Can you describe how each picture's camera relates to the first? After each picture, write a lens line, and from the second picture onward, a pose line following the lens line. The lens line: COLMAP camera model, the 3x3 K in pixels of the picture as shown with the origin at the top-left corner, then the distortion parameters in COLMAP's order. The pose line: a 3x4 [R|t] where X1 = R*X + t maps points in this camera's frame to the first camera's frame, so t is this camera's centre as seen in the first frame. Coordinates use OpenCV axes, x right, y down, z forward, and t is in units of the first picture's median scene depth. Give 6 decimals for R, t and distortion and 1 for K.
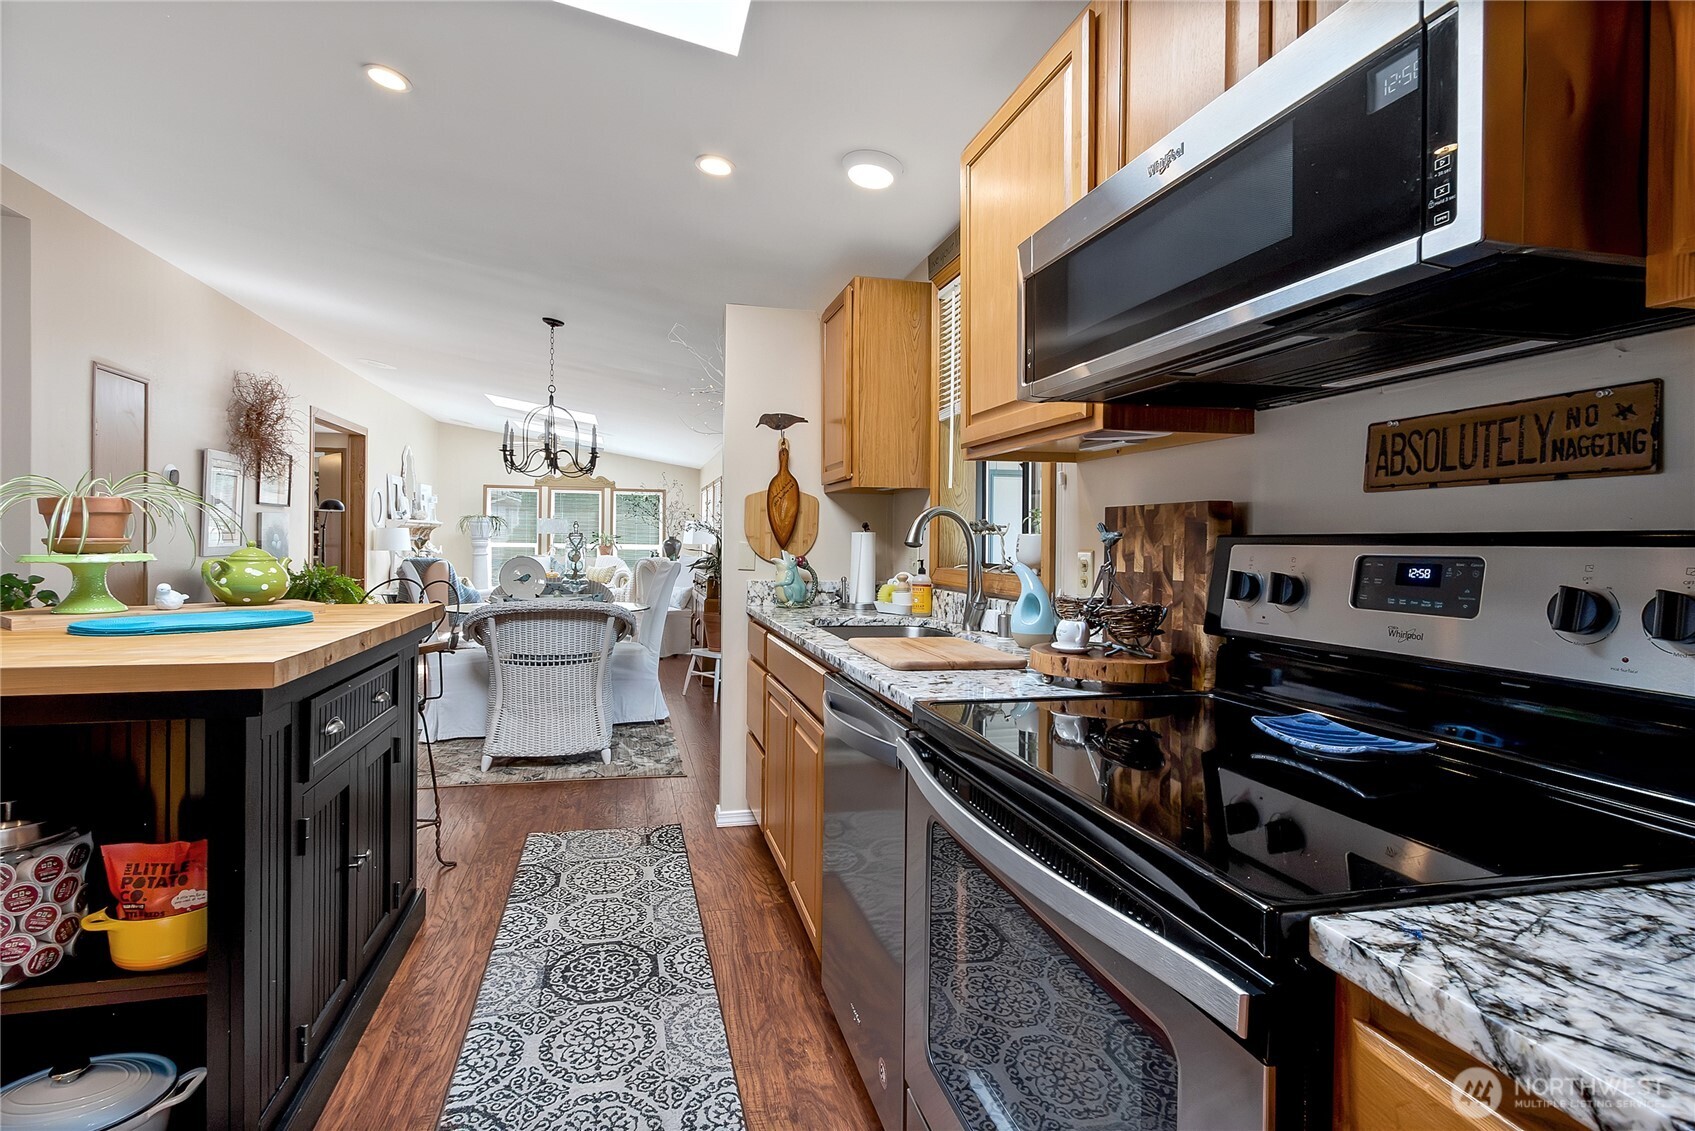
lens RADIAL K [[802.4, 0, 818.6], [0, 802.4, 544.3], [0, 0, 1]] dist [0.005527, 0.000073]
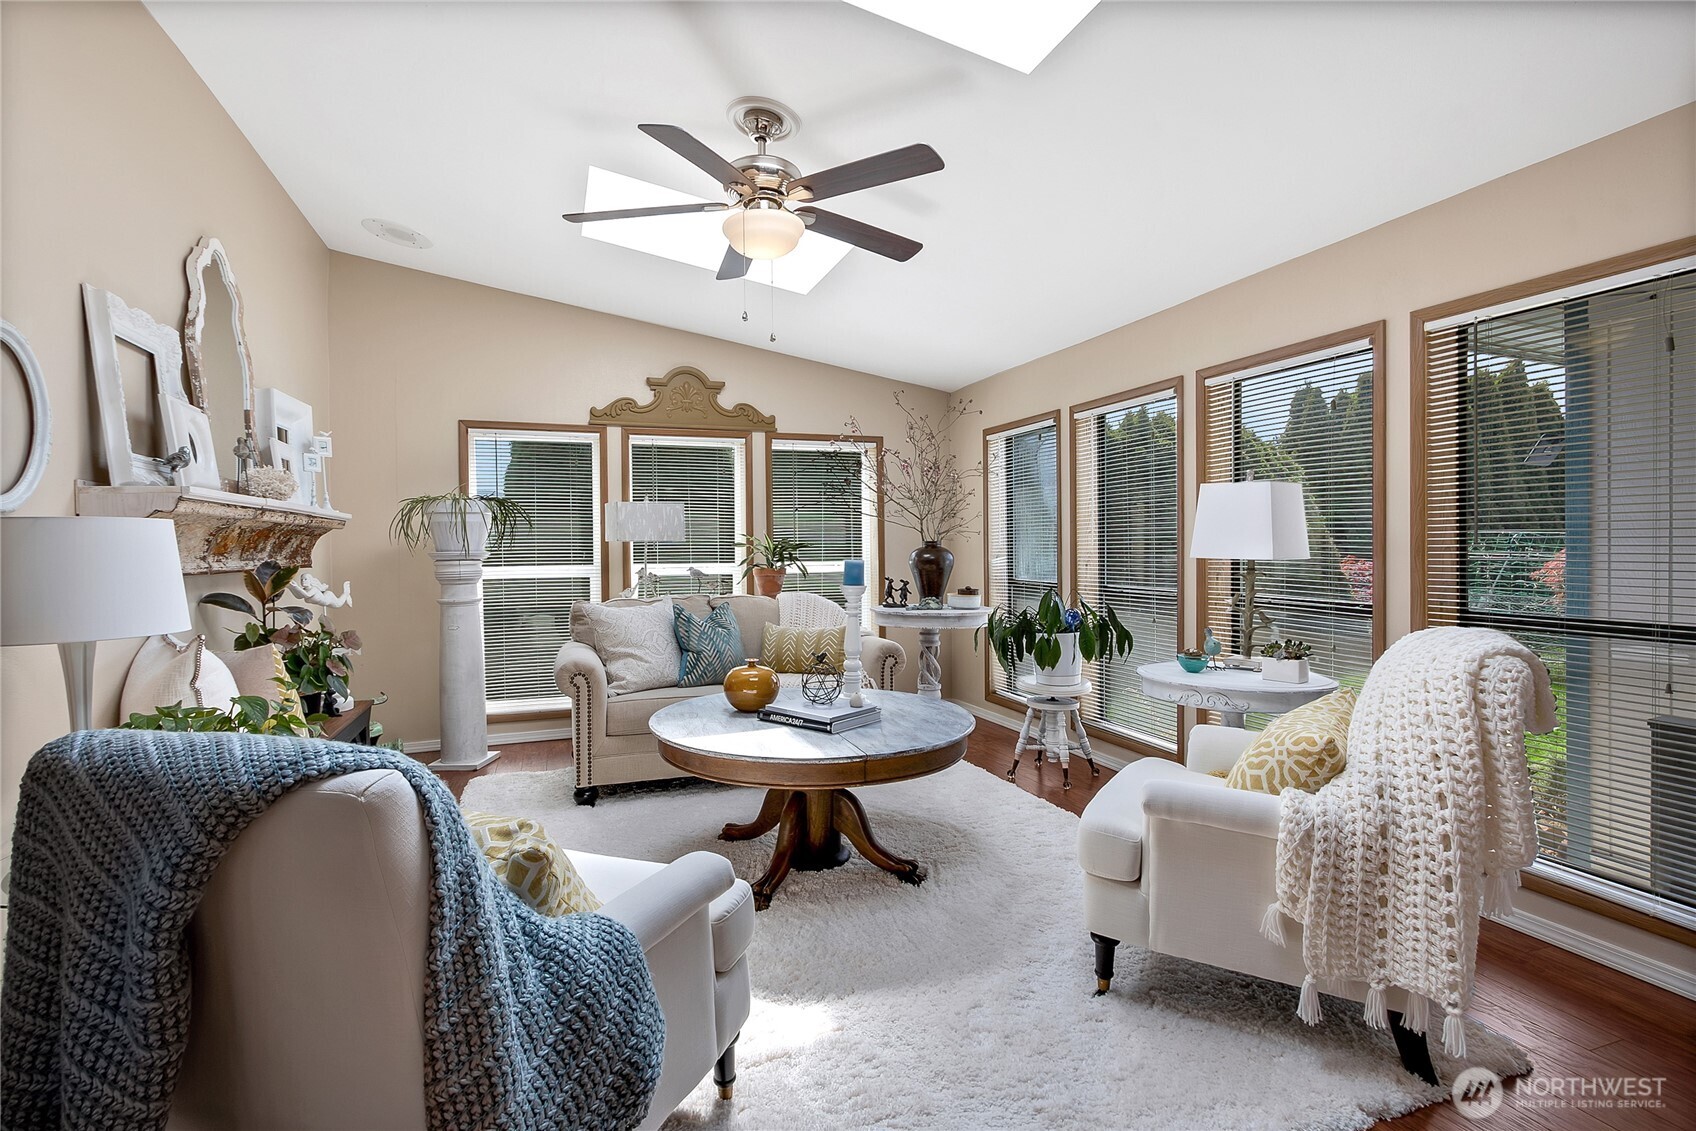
lens RADIAL K [[791.7, 0, 849.4], [0, 791.7, 565.7], [0, 0, 1]] dist [0.002533, 0.000543]
pose [[0.992045, -0.028183, 0.122684, -1.029495], [0.025895, 0.999460, 0.020204, -0.021961], [-0.123188, -0.016867, 0.992240, 2.196308]]
